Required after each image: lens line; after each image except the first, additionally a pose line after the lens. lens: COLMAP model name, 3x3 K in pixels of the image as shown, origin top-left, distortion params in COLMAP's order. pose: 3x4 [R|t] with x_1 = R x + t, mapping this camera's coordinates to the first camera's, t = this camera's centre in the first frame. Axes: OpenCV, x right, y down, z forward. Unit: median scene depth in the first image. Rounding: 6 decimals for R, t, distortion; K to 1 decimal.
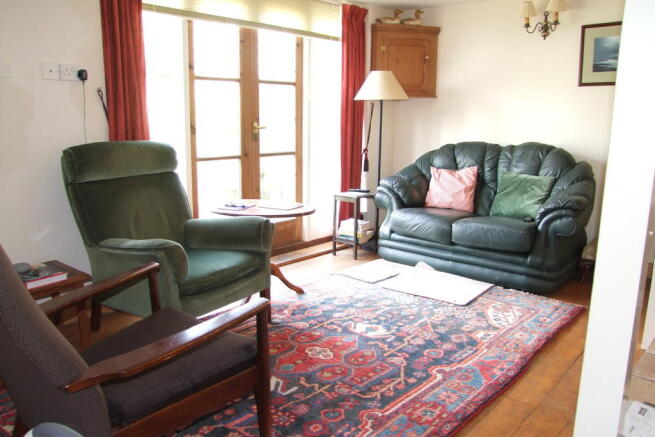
lens RADIAL K [[539.9, 0, 327.5], [0, 539.9, 218.5], [0, 0, 1]] dist [-0.157844, 0.163276]
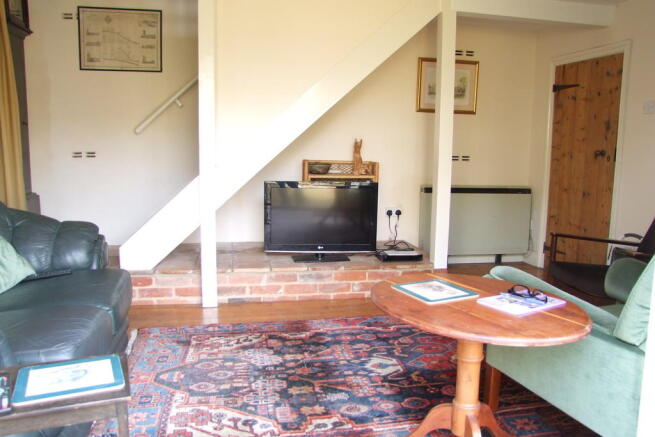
lens RADIAL K [[539.9, 0, 327.5], [0, 539.9, 218.5], [0, 0, 1]] dist [-0.157844, 0.163276]
pose [[-0.769816, -0.114227, 0.627961, -0.379821], [0.107616, 0.946541, 0.304104, -0.305263], [-0.629128, 0.301683, -0.716370, 1.637461]]
